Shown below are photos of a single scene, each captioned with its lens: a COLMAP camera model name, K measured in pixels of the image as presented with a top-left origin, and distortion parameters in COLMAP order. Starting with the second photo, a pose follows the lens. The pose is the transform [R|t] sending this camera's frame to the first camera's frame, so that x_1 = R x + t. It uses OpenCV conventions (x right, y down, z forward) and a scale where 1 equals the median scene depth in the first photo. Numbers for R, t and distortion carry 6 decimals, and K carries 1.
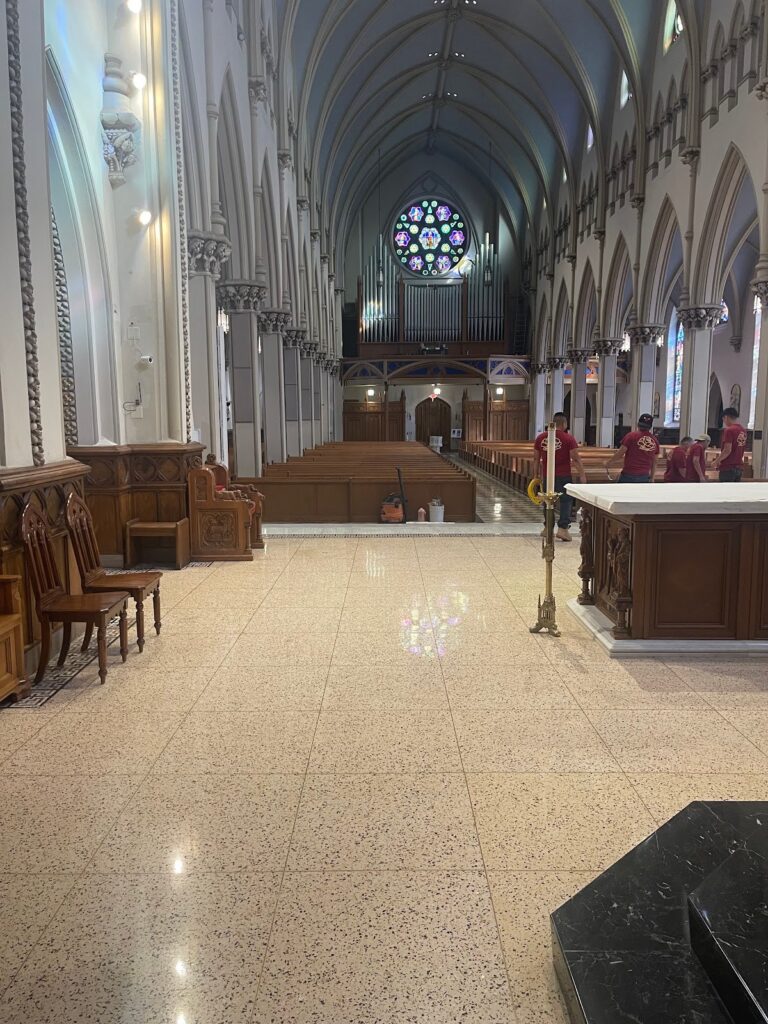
lens RADIAL K [[777.9, 0, 384.0], [0, 777.9, 512.0], [0, 0, 1]] dist [0.007399, 0.003135]
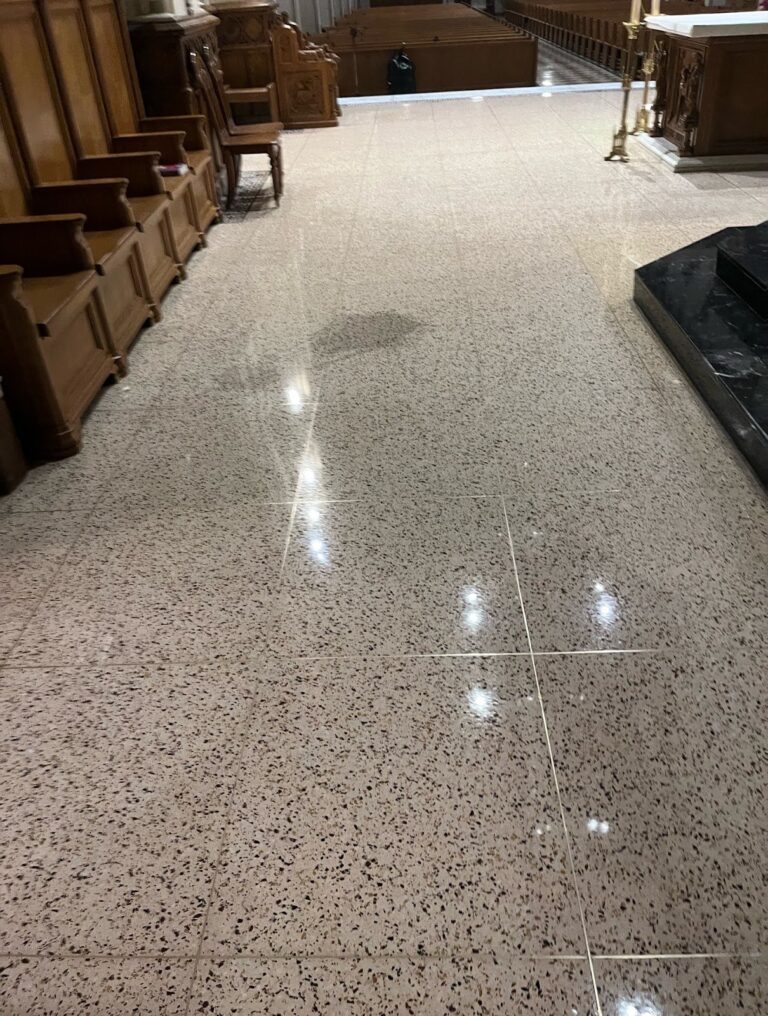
lens RADIAL K [[829.2, 0, 384.0], [0, 829.2, 508.0], [0, 0, 1]] dist [0.006963, -0.000973]
pose [[0.998844, -0.032823, -0.035110, -0.123584], [0.044732, 0.902069, 0.429267, 0.073670], [0.017582, -0.430341, 0.902495, -0.373925]]
